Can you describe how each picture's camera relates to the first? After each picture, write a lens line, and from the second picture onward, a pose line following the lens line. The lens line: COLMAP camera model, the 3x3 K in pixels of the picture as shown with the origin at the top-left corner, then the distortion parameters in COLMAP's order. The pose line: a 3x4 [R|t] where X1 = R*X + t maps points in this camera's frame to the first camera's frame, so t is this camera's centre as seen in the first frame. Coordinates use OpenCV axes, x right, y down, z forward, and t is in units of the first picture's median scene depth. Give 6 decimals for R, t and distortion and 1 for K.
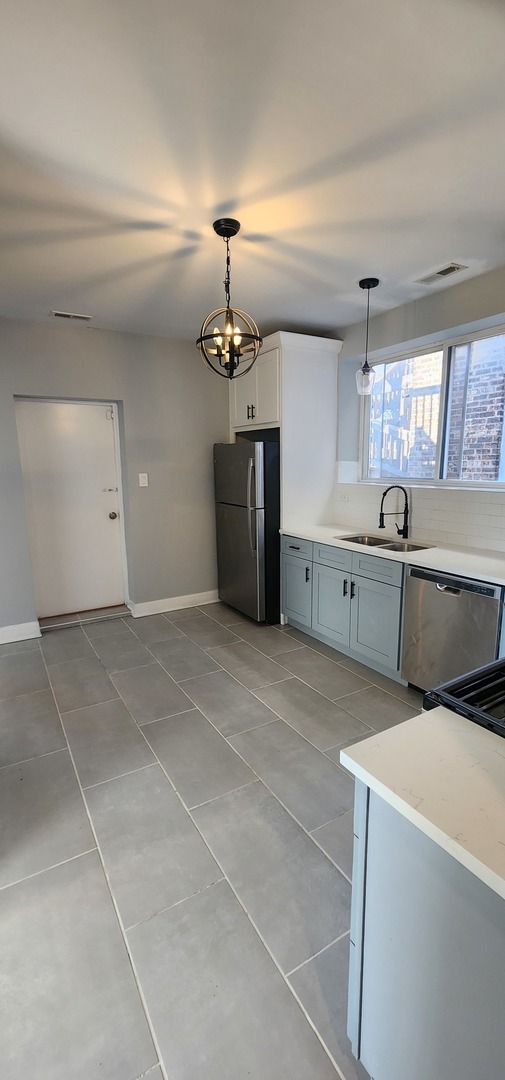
lens RADIAL K [[447.7, 0, 255.6], [0, 447.7, 545.6], [0, 0, 1]] dist [-0.002828, 0.002938]
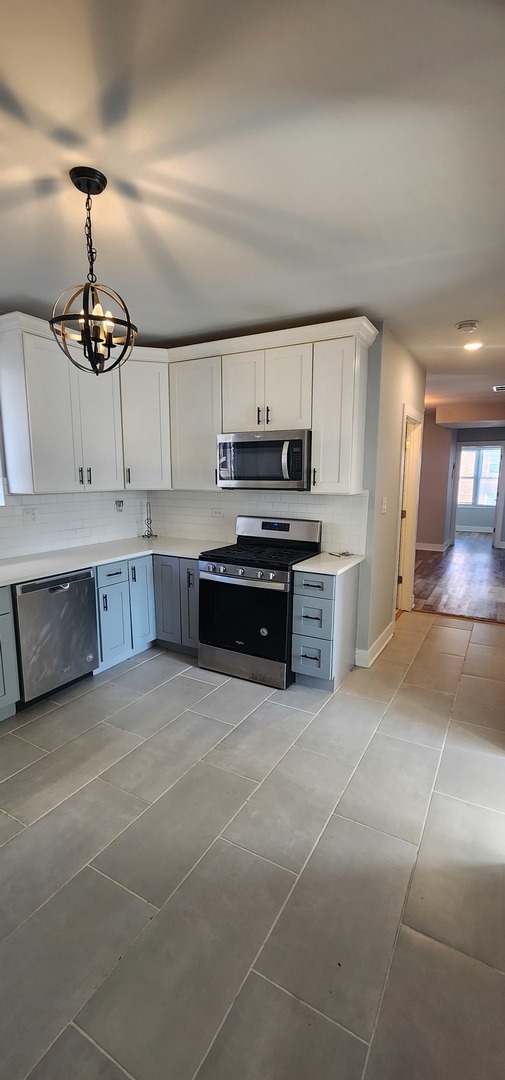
lens RADIAL K [[447.7, 0, 254.7], [0, 447.7, 549.2], [0, 0, 1]] dist [-0.002828, 0.002938]
pose [[-0.500284, -0.130426, 0.855982, -0.790890], [0.165074, 0.956091, 0.242158, -0.192770], [-0.849980, 0.262449, -0.456787, 1.048423]]
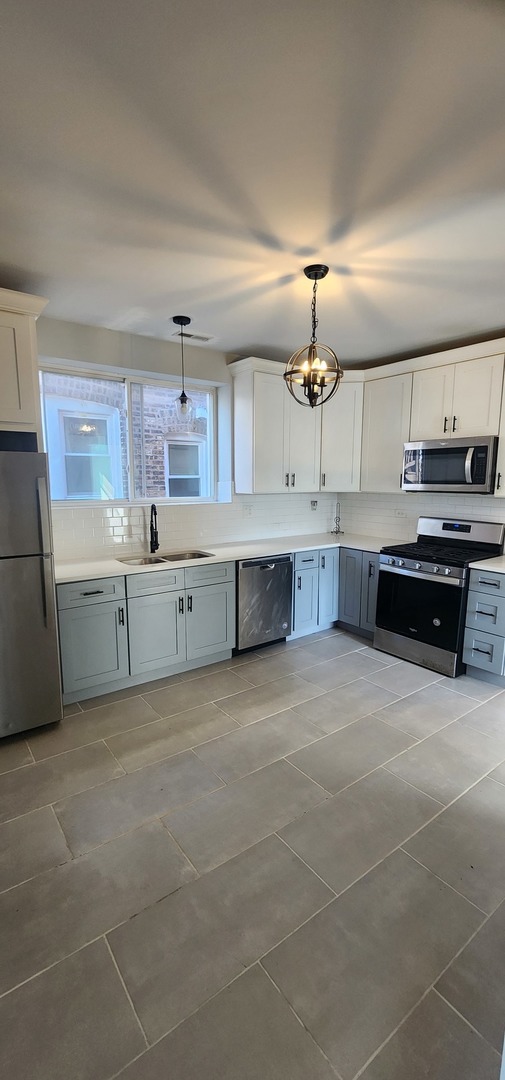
lens RADIAL K [[447.7, 0, 254.0], [0, 447.7, 549.1], [0, 0, 1]] dist [-0.002828, 0.002938]
pose [[-0.115229, -0.143090, 0.982979, -1.010739], [0.185569, 0.969049, 0.162816, -0.208261], [-0.975852, 0.201171, -0.085110, 1.132459]]
